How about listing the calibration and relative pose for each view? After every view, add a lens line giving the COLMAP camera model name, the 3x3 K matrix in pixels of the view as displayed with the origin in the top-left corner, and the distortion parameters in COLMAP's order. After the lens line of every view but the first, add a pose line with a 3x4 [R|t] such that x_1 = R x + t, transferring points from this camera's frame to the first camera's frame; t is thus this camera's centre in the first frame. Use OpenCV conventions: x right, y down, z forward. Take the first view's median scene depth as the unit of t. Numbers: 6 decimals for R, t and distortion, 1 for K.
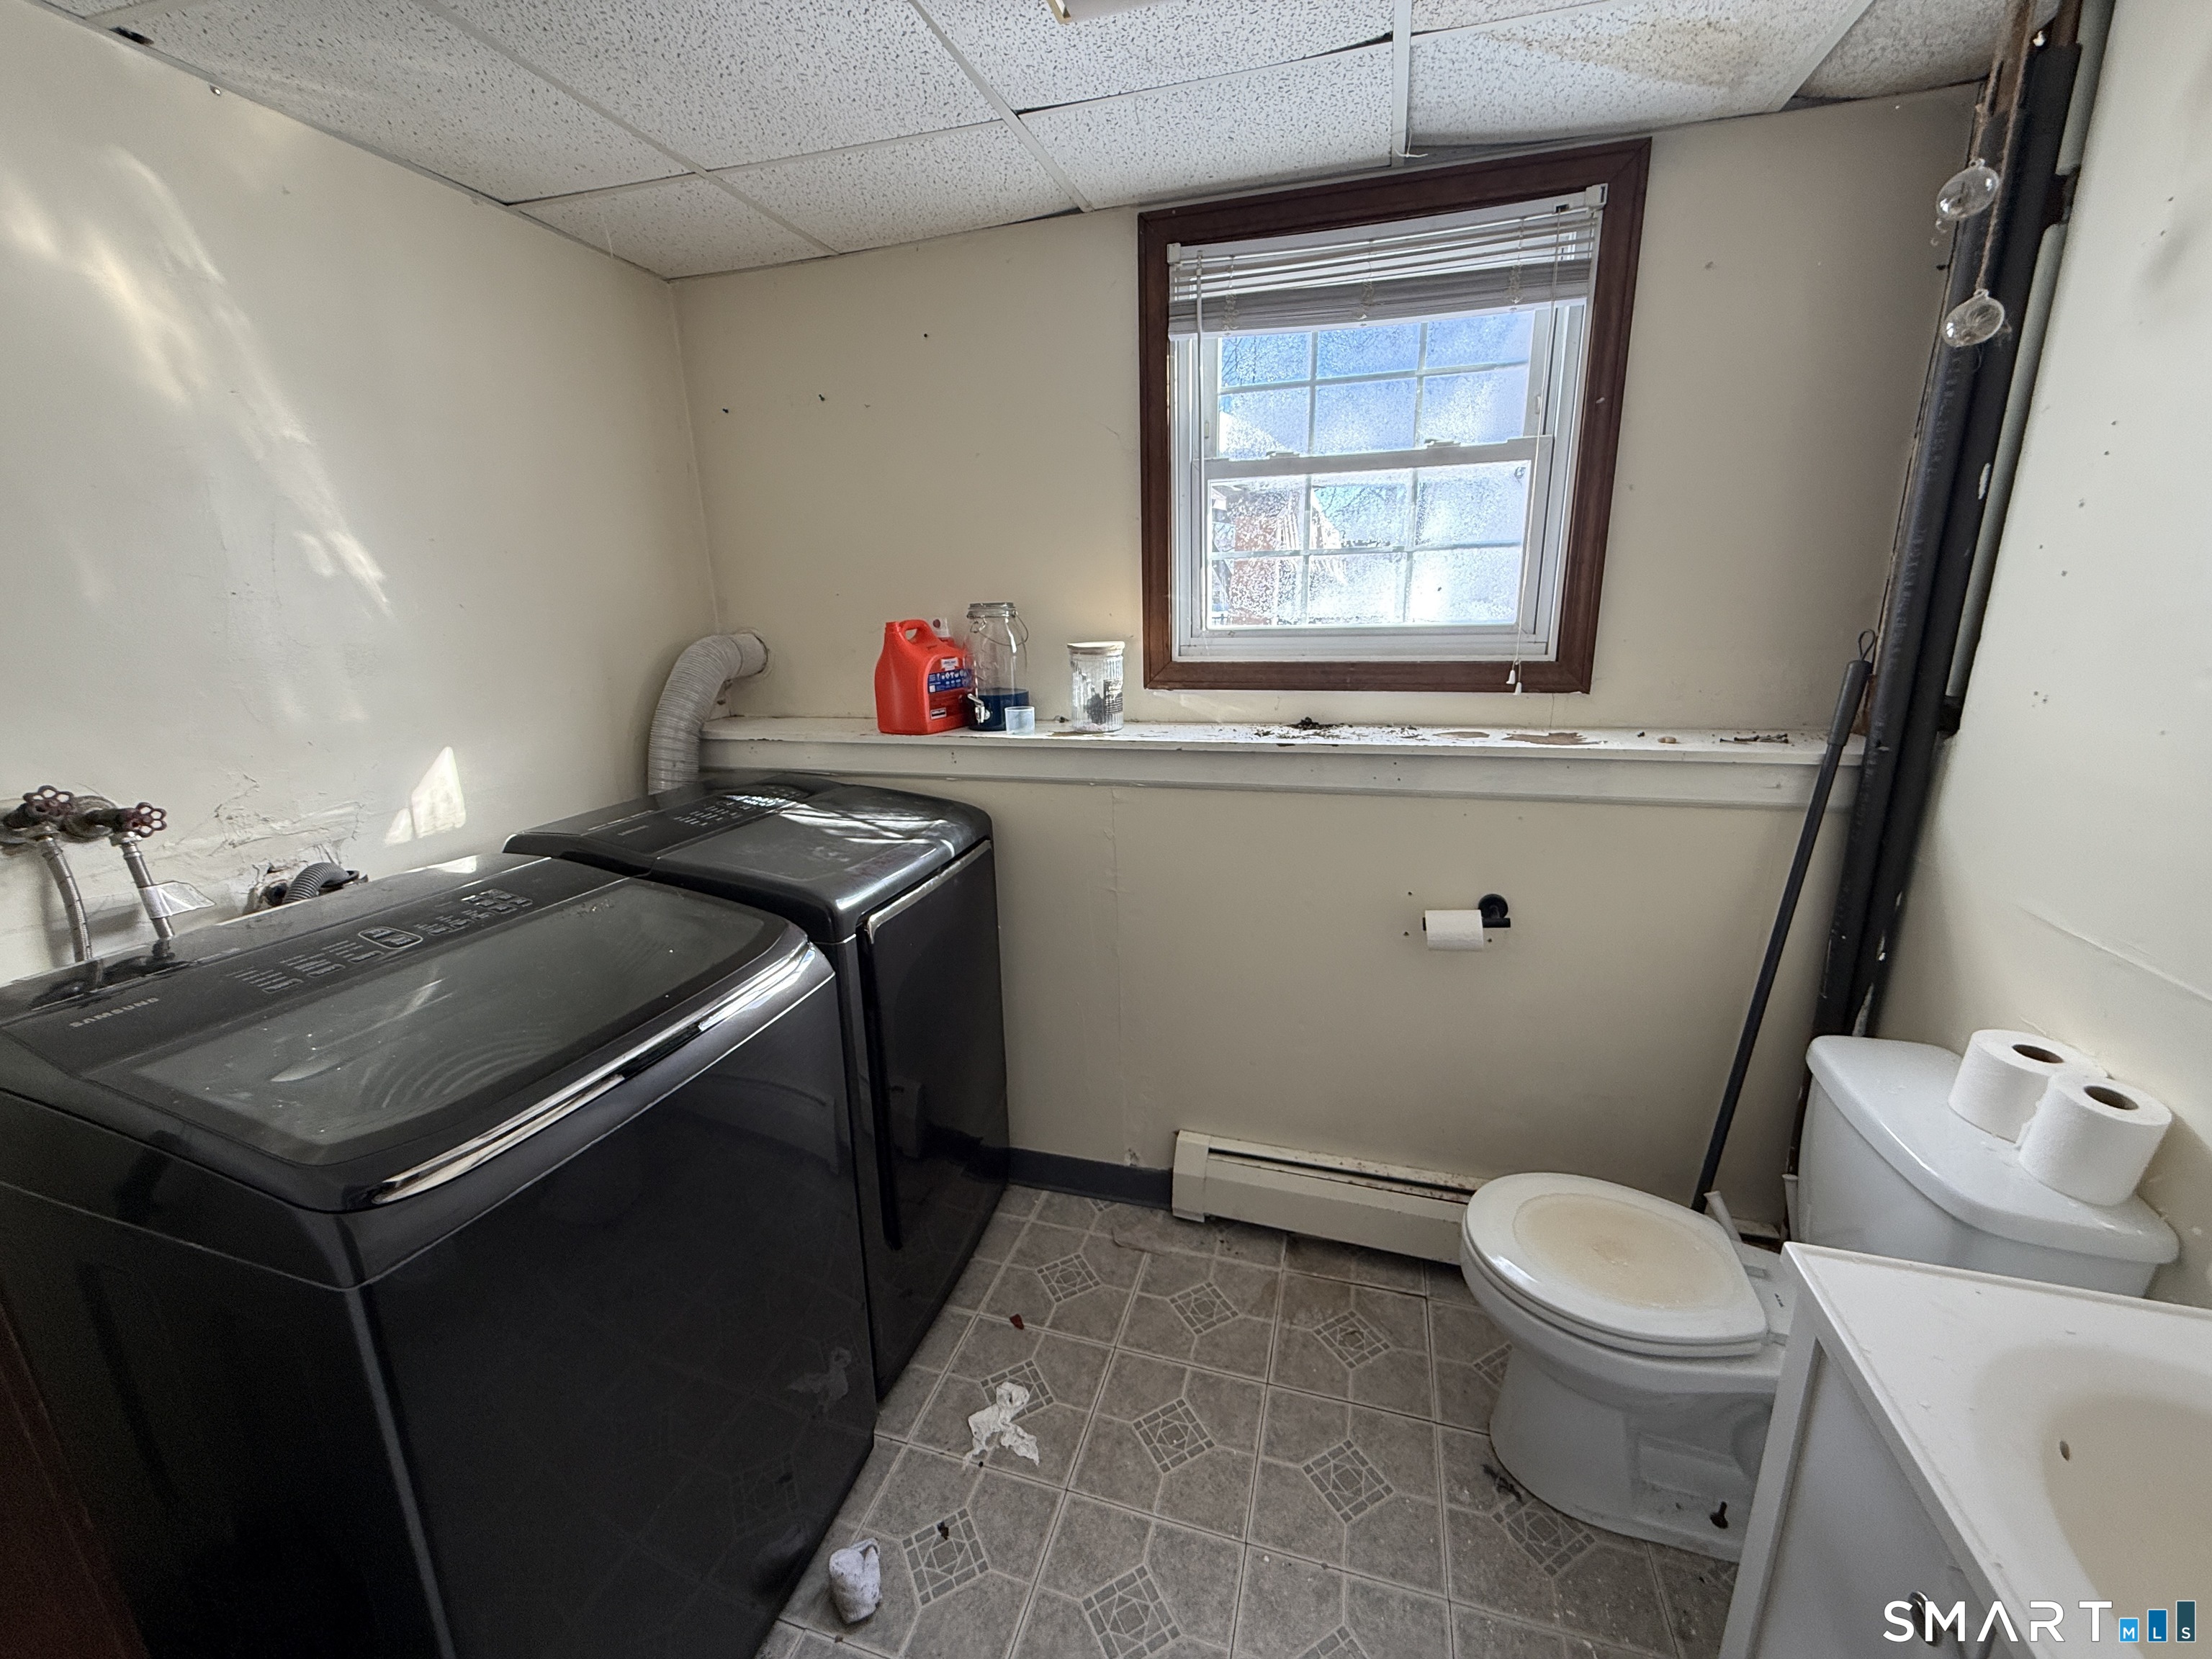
lens RADIAL K [[876.9, 0, 1099.7], [0, 876.9, 831.5], [0, 0, 1]] dist [0.001167, -0.000373]
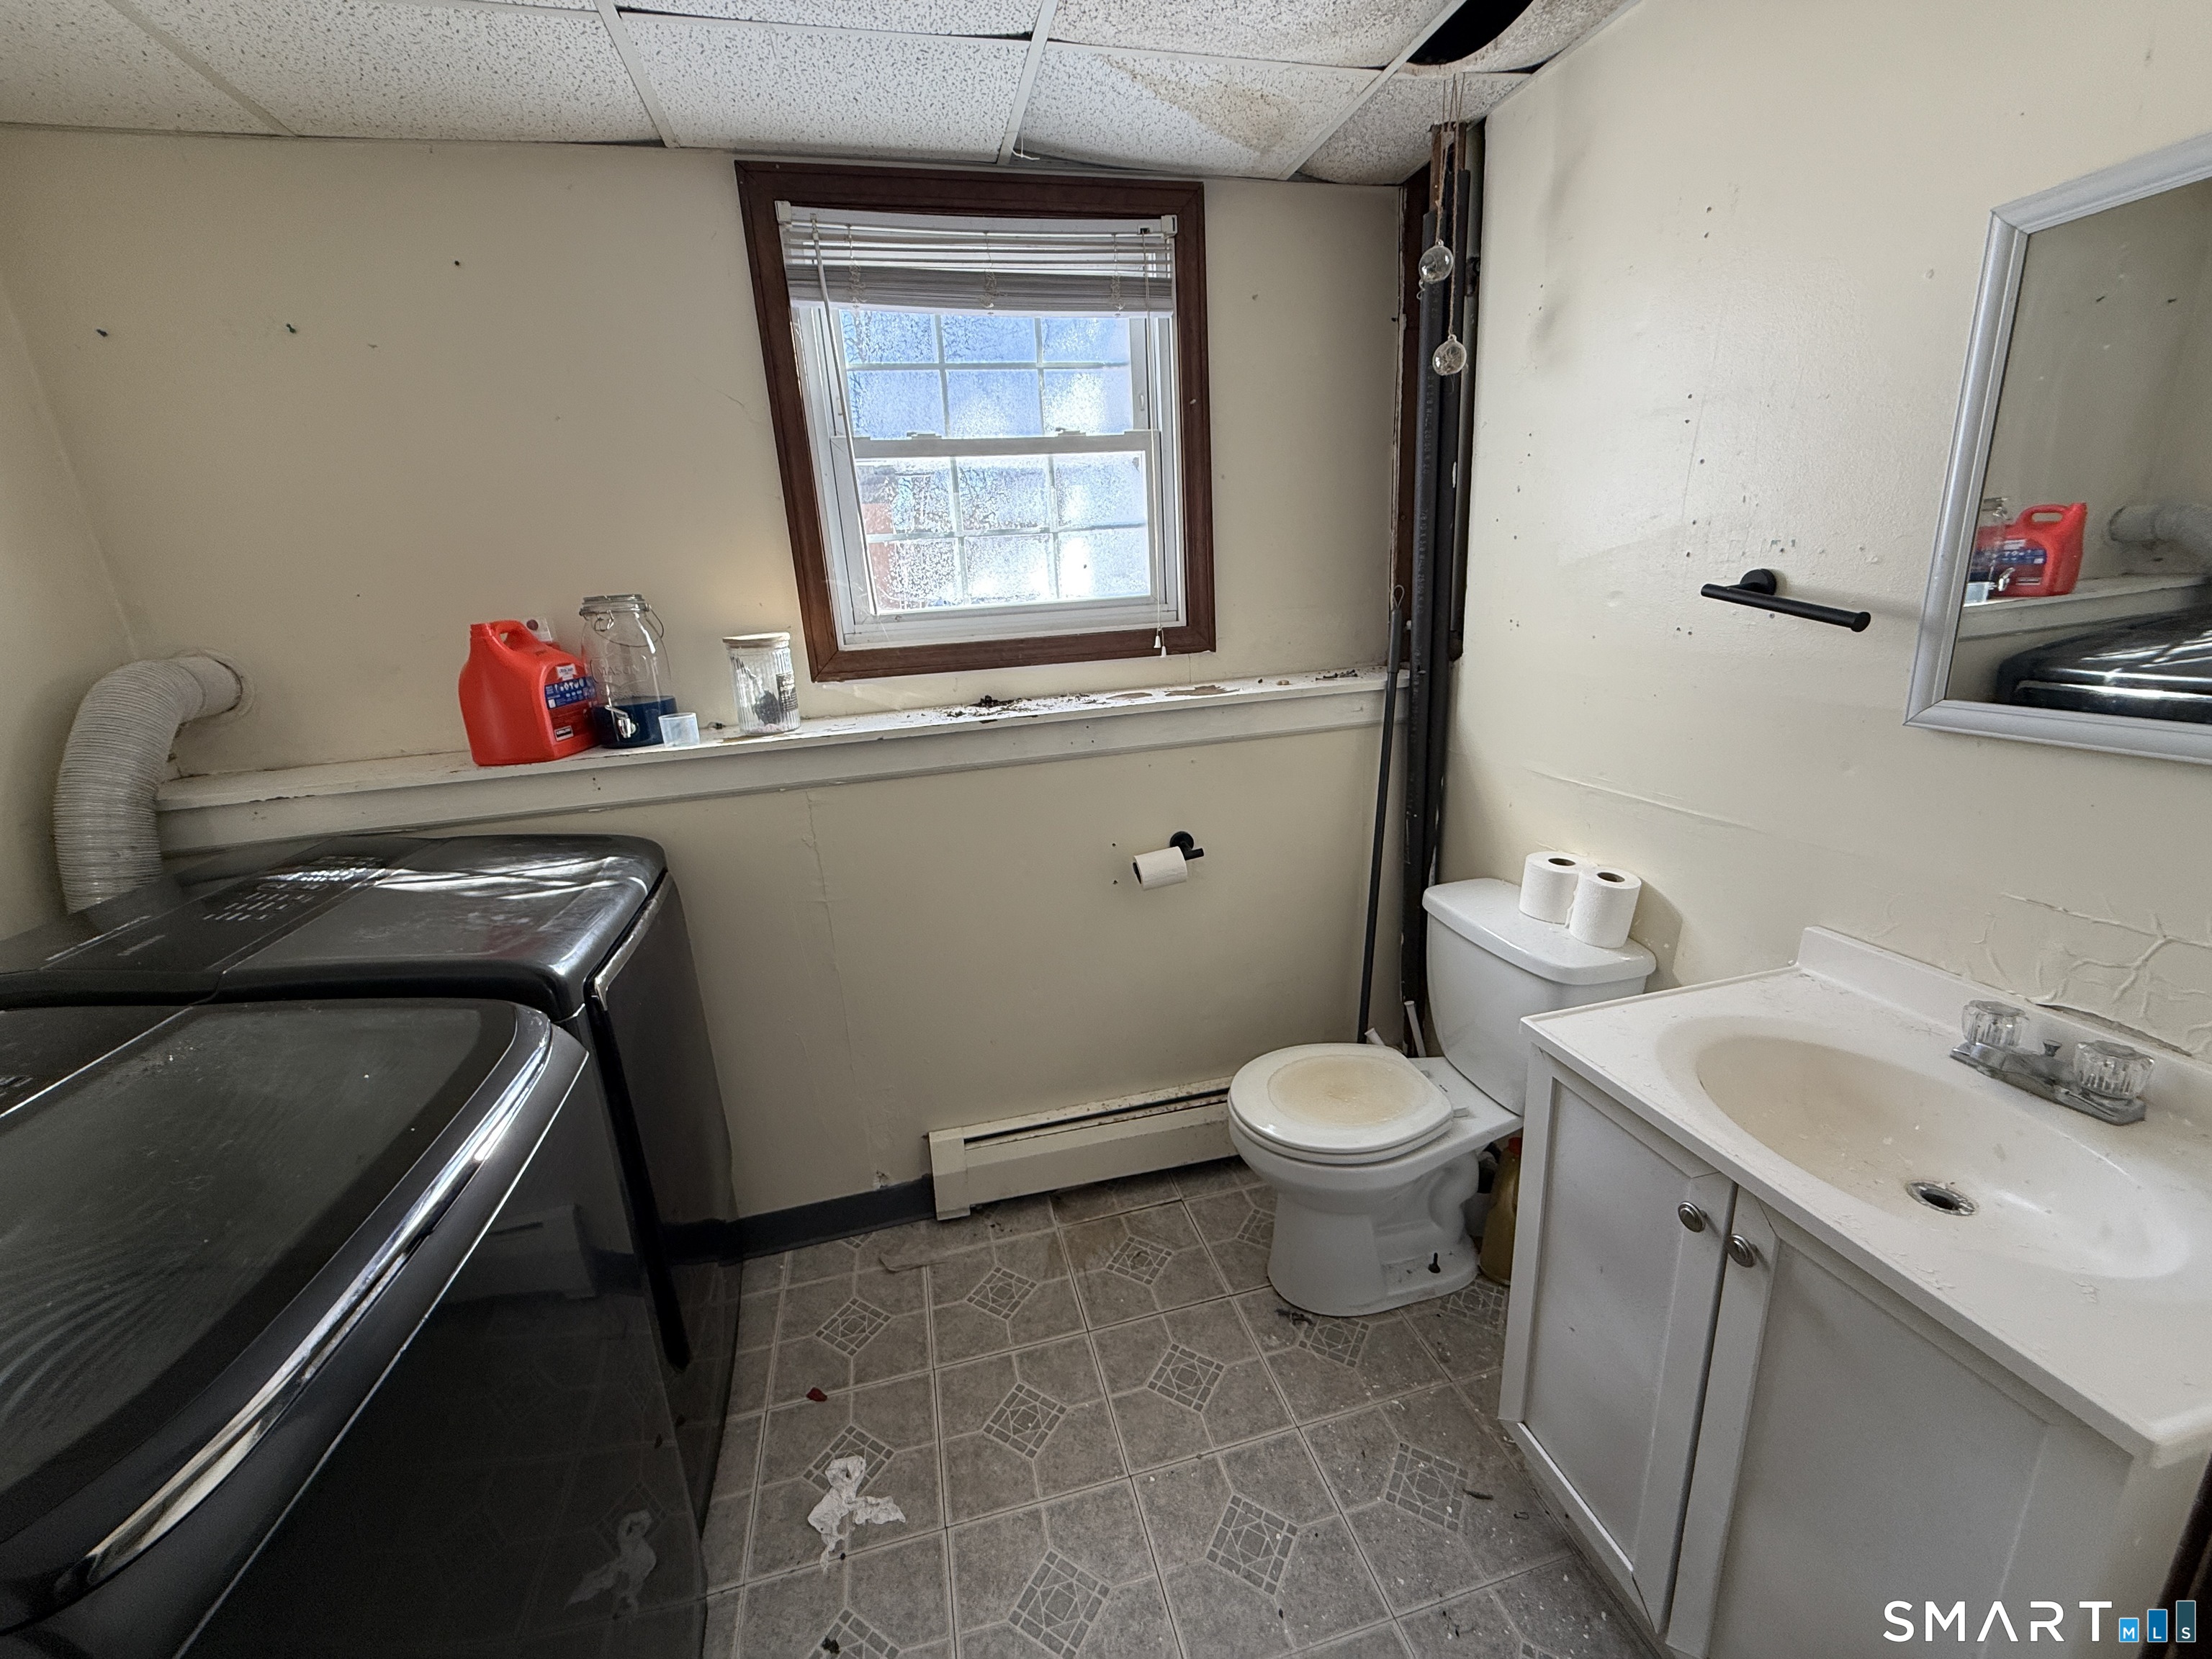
lens RADIAL K [[876.9, 0, 1098.3], [0, 876.9, 831.5], [0, 0, 1]] dist [0.001167, -0.000373]
pose [[0.858405, -0.166558, 0.485180, -0.197898], [0.169528, 0.984787, 0.038132, 0.010355], [-0.484151, 0.049519, 0.873582, 0.058944]]
